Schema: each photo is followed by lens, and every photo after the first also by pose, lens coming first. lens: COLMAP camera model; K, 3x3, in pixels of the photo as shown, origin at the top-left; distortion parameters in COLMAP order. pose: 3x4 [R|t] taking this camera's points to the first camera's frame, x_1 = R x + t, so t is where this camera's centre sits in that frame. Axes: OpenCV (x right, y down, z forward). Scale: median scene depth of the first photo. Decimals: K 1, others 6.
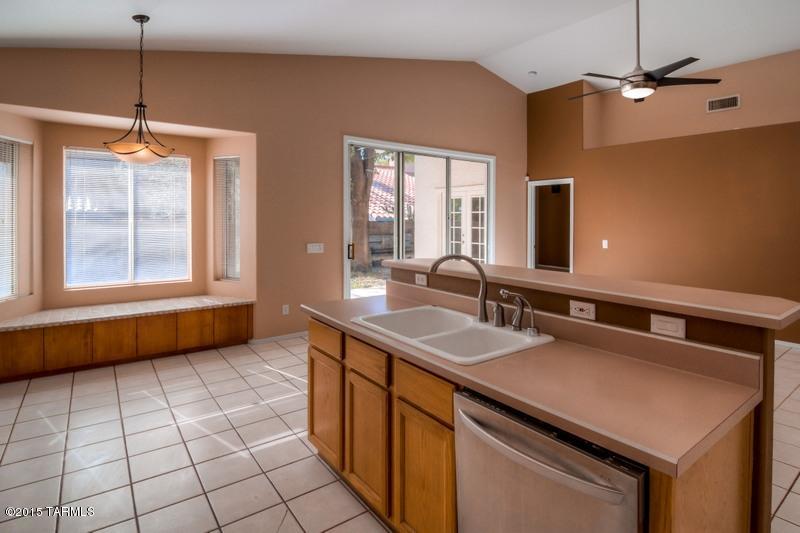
lens RADIAL K [[406.2, 0, 391.7], [0, 406.2, 260.2], [0, 0, 1]] dist [-0.016031, 0.000376]
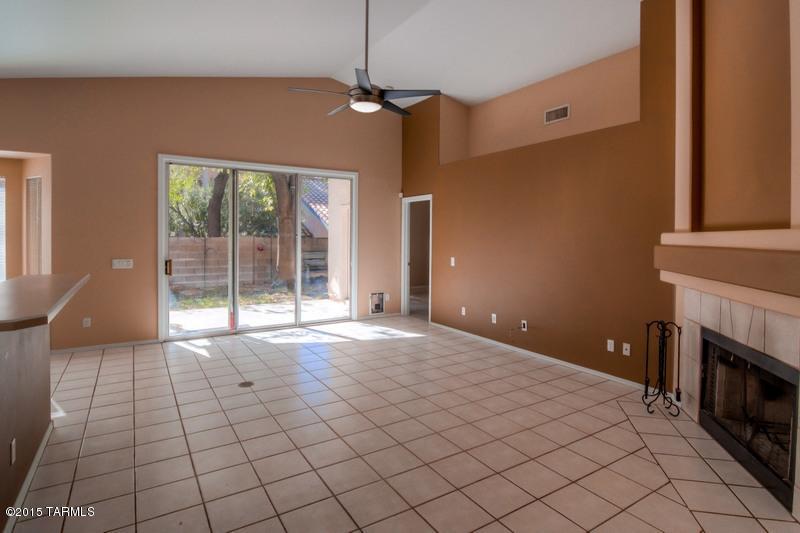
lens RADIAL K [[406.2, 0, 397.3], [0, 406.2, 271.2], [0, 0, 1]] dist [-0.016031, 0.000376]
pose [[0.997386, 0.008347, -0.071777, 0.500681], [-0.009391, 0.999855, -0.014218, -0.002613], [0.071648, 0.014855, 0.997319, 0.024911]]
